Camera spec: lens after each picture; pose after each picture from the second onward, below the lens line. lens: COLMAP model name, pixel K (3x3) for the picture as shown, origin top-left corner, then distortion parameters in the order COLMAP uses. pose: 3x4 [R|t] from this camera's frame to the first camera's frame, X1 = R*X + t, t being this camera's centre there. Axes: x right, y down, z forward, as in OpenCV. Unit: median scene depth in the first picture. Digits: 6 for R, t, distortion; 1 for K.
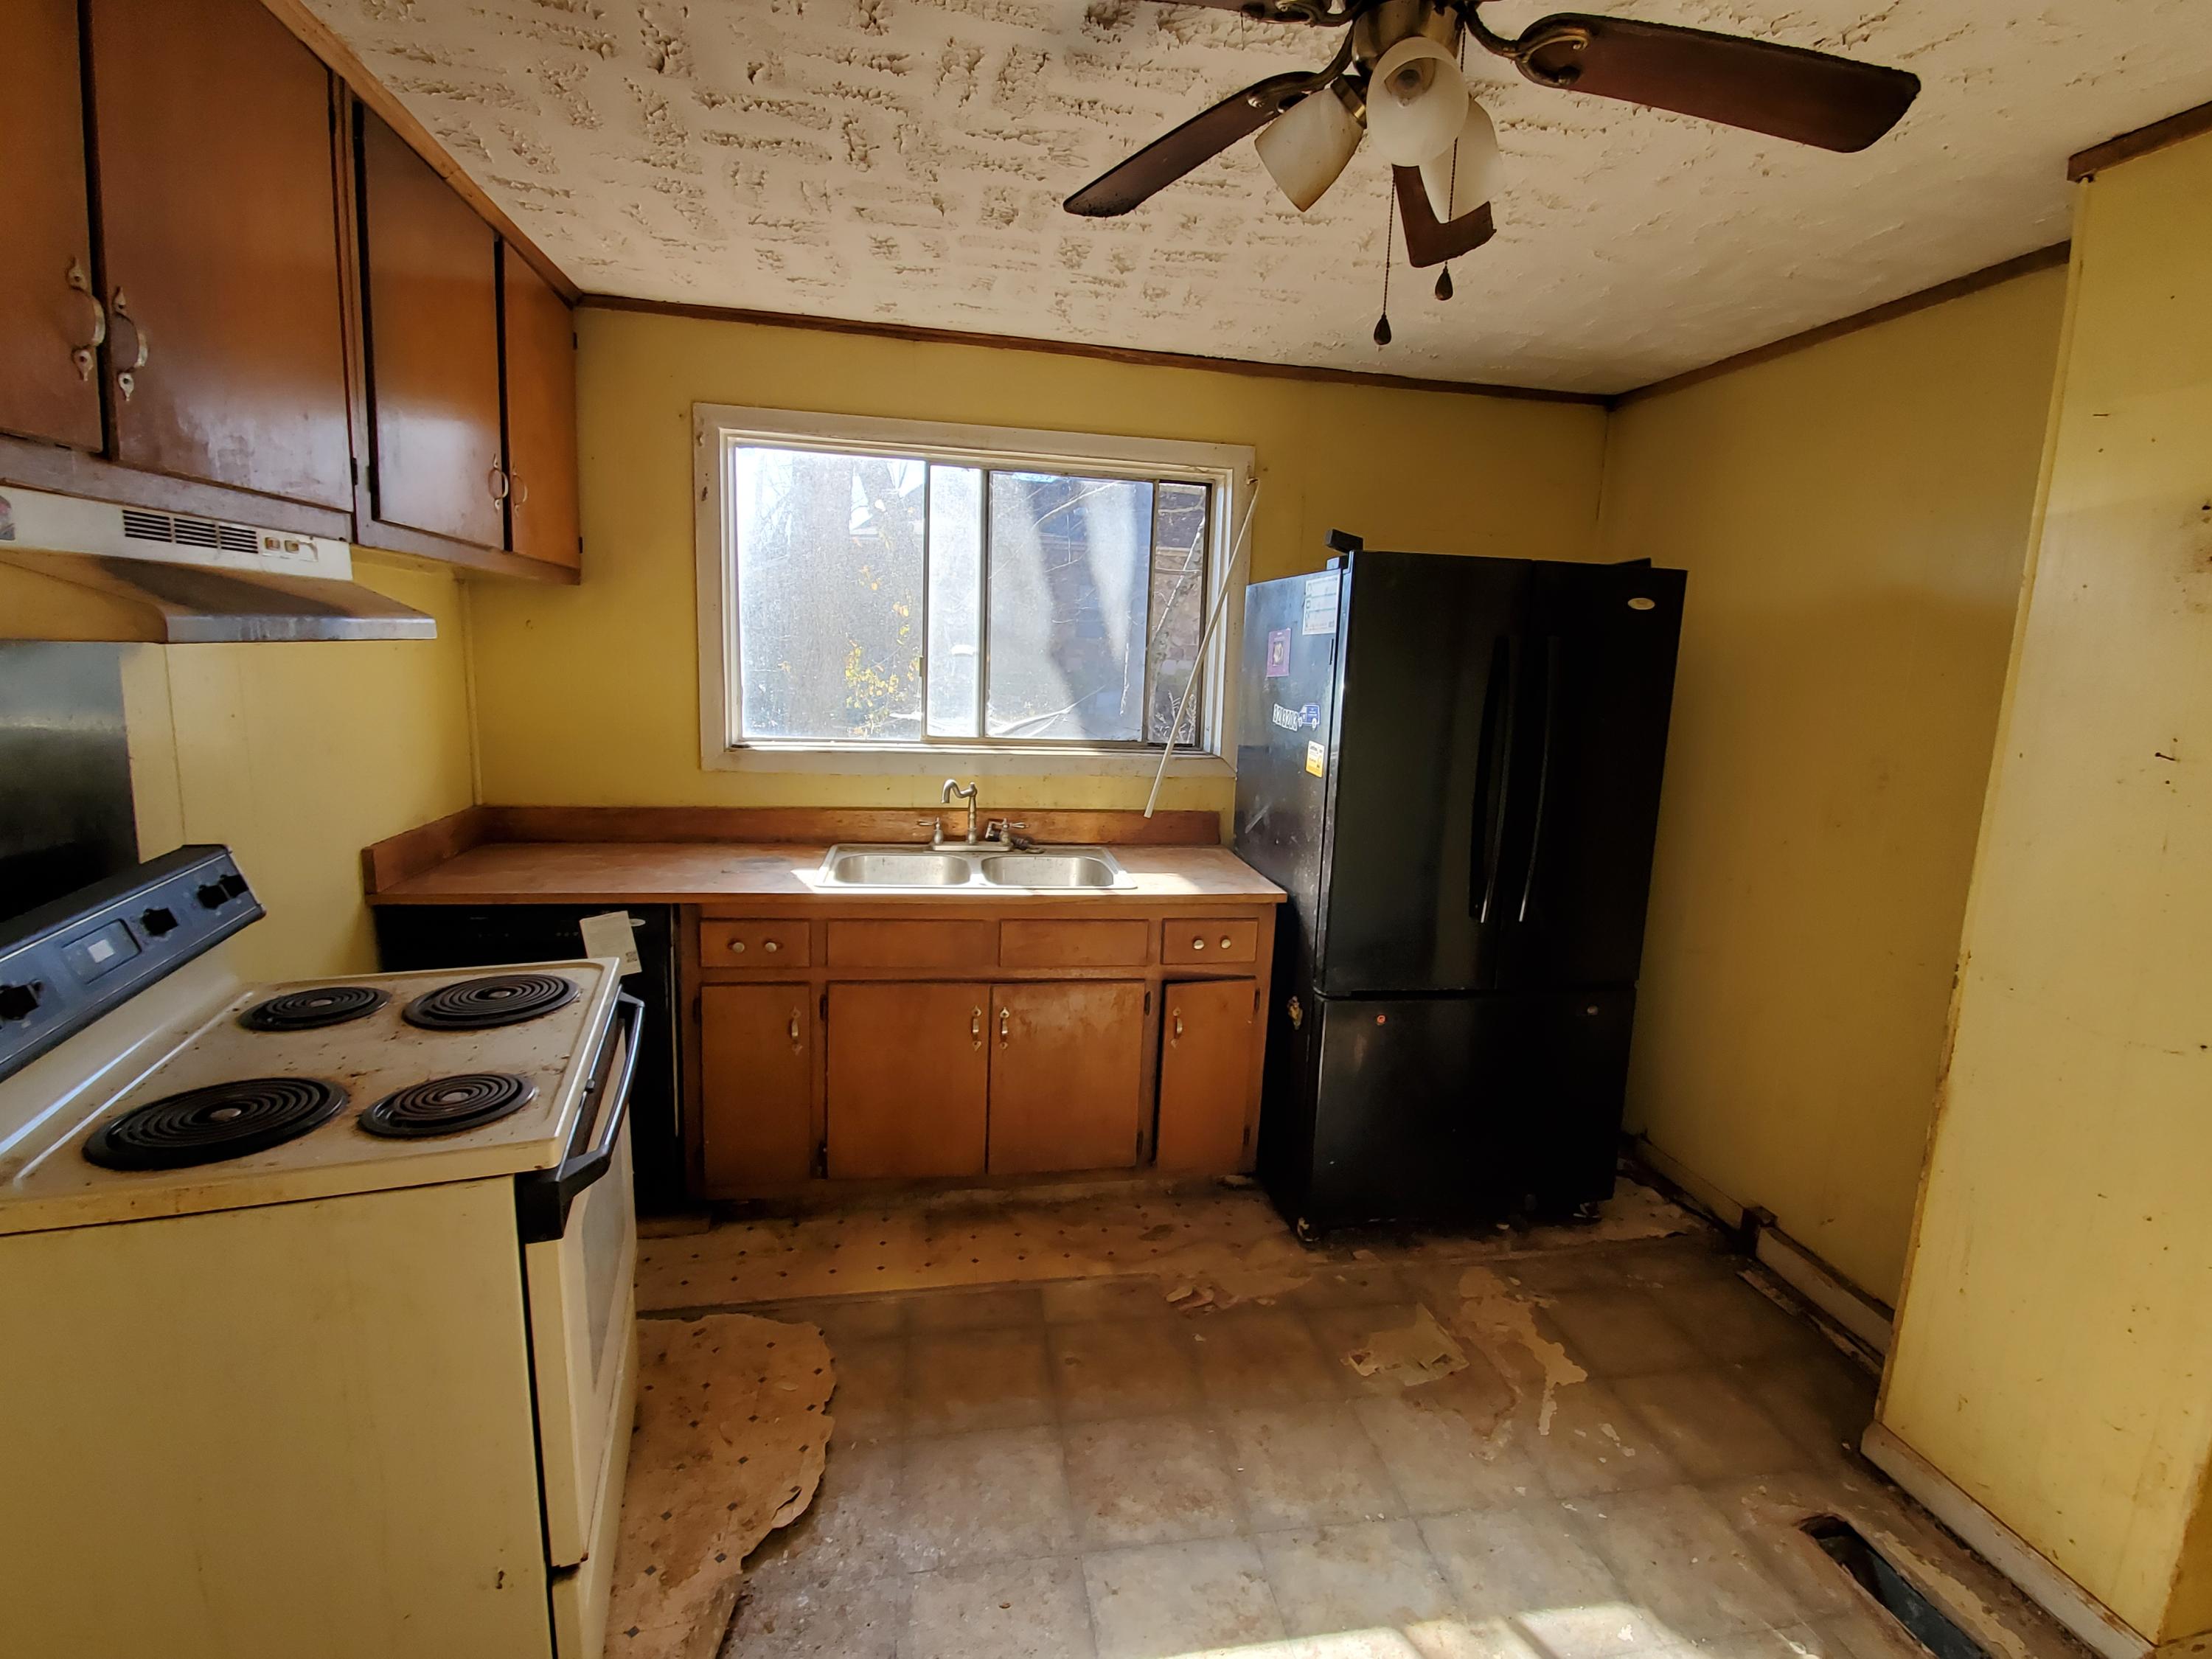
lens RADIAL K [[1044.9, 0, 1107.8], [0, 1044.9, 834.2], [0, 0, 1]] dist [-0.013422, -0.000082]
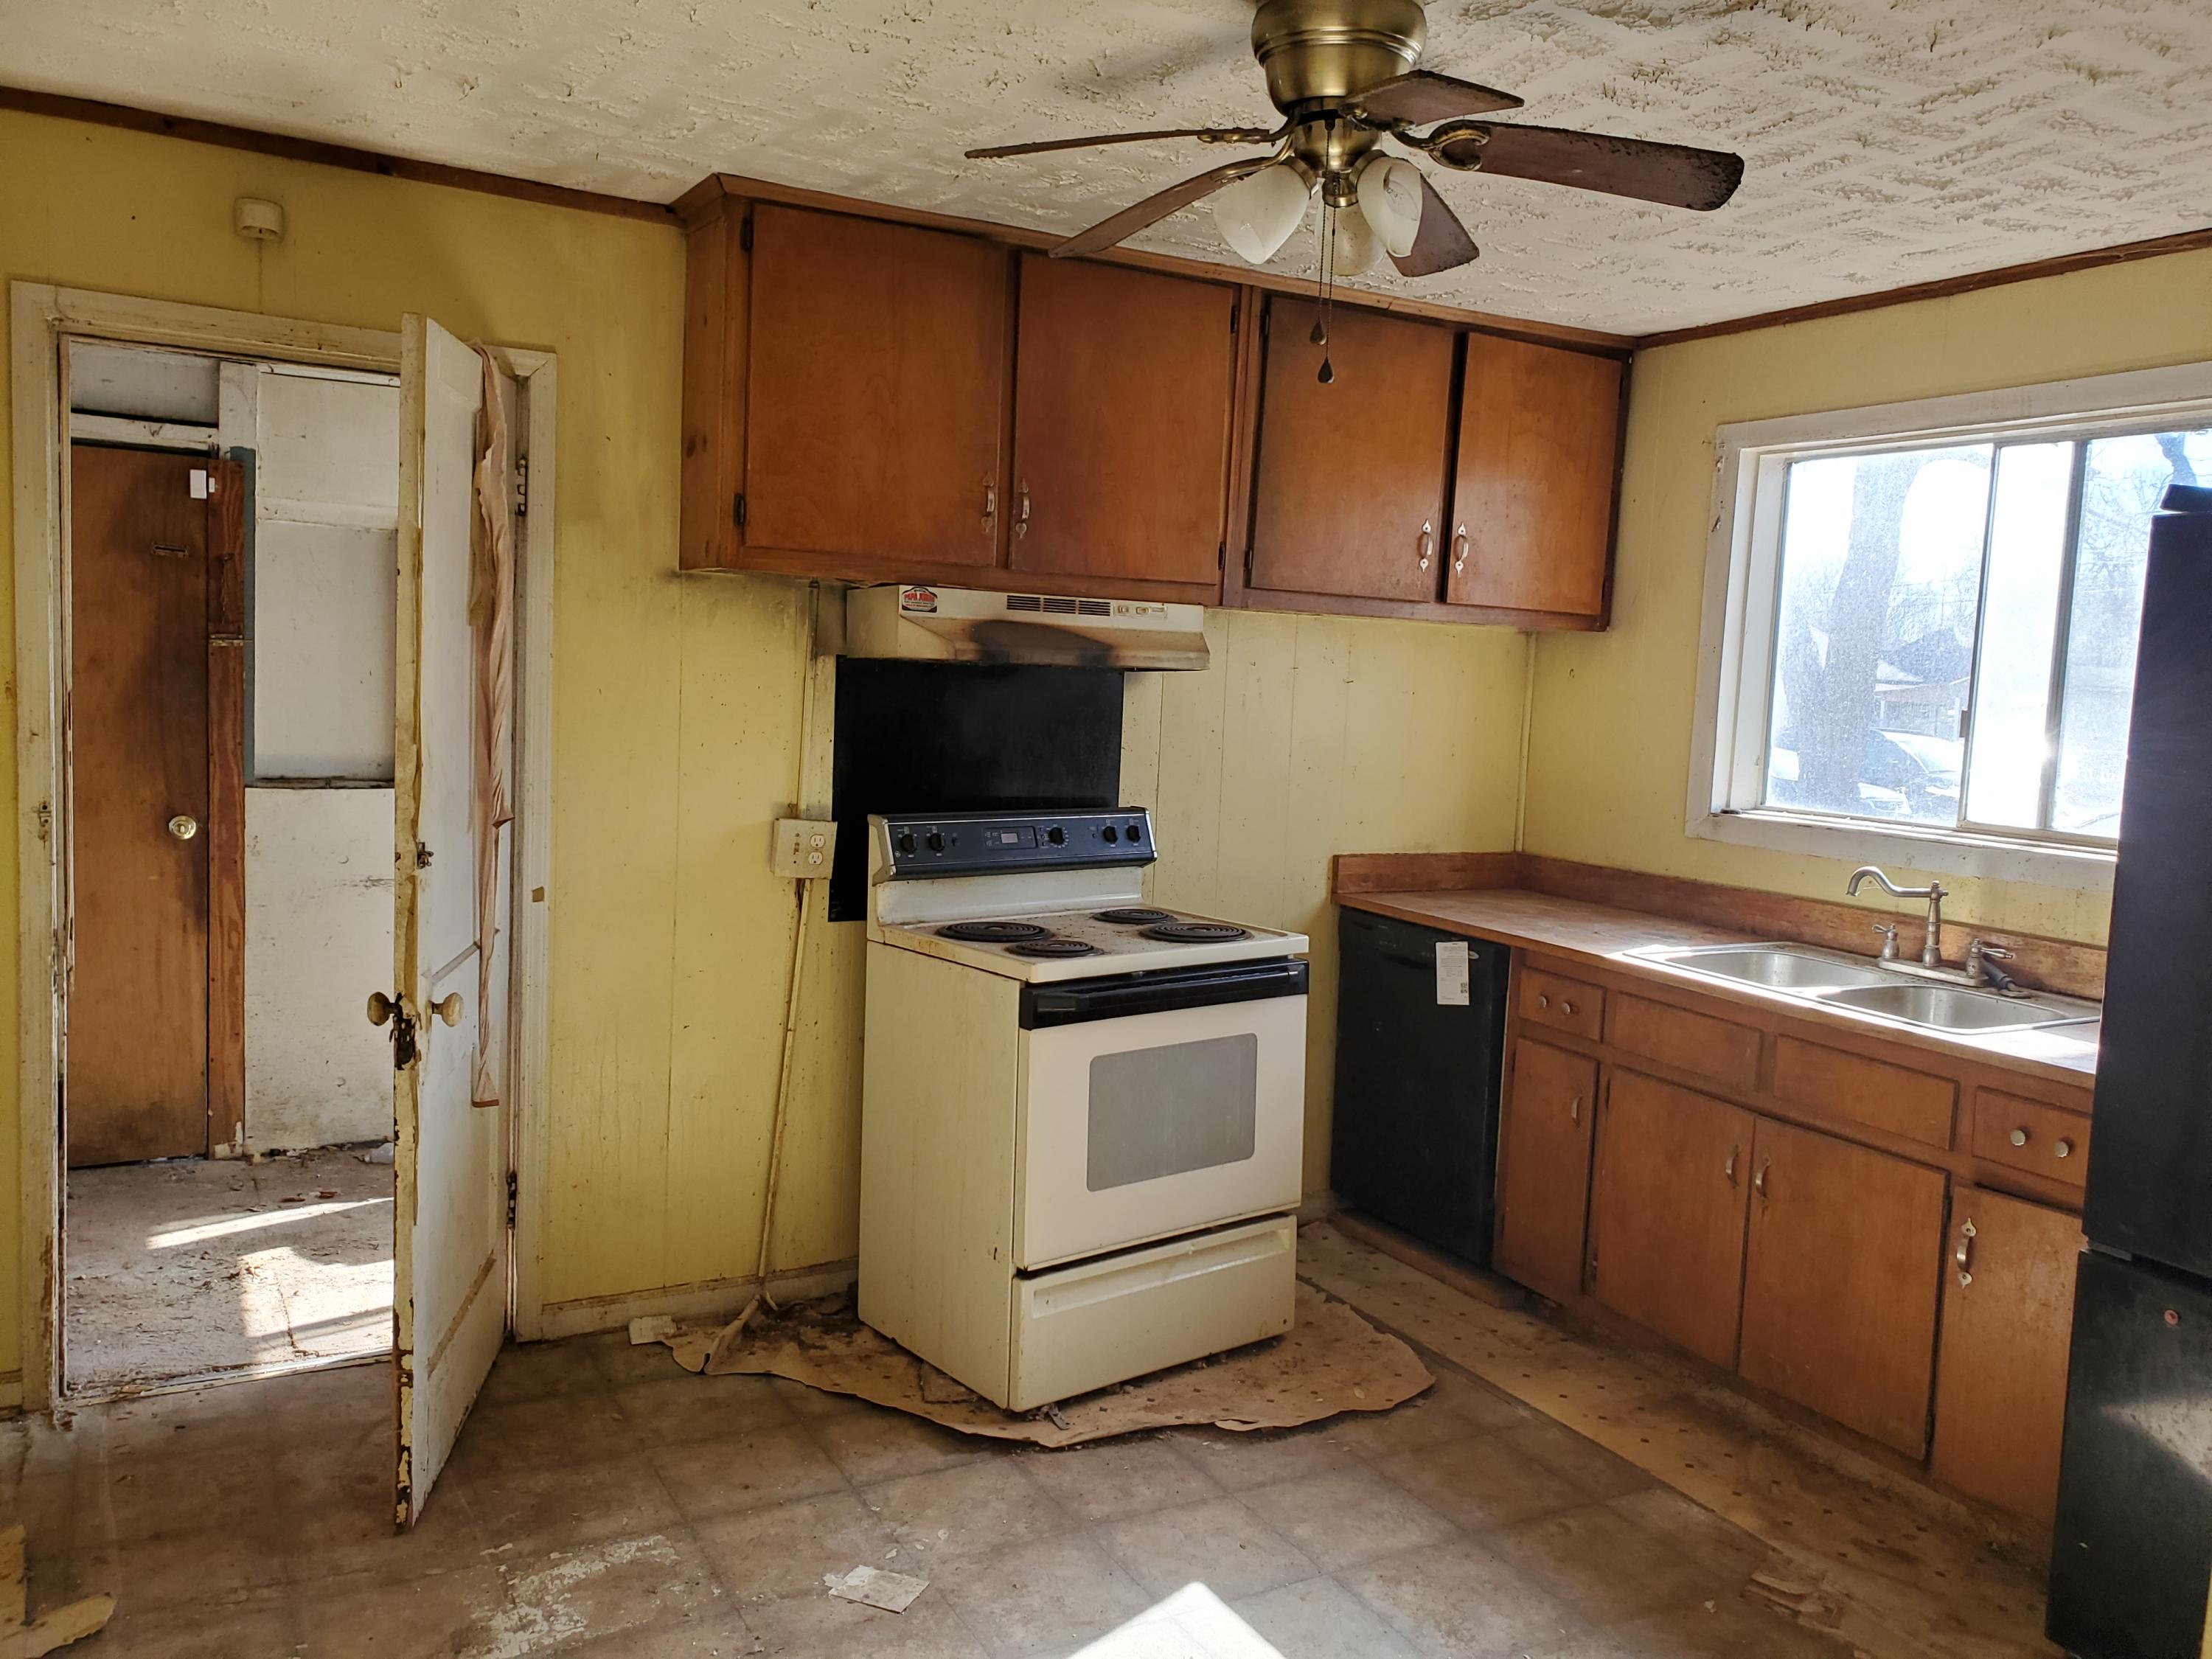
lens RADIAL K [[1674.9, 0, 1106.0], [0, 1674.9, 829.5], [0, 0, 1]] dist [0.065855, -0.004325]
pose [[0.319706, 0.067085, -0.945139, 0.916793], [-0.196376, 0.980523, 0.003170, 0.027770], [0.926944, 0.184590, 0.326653, 0.105199]]
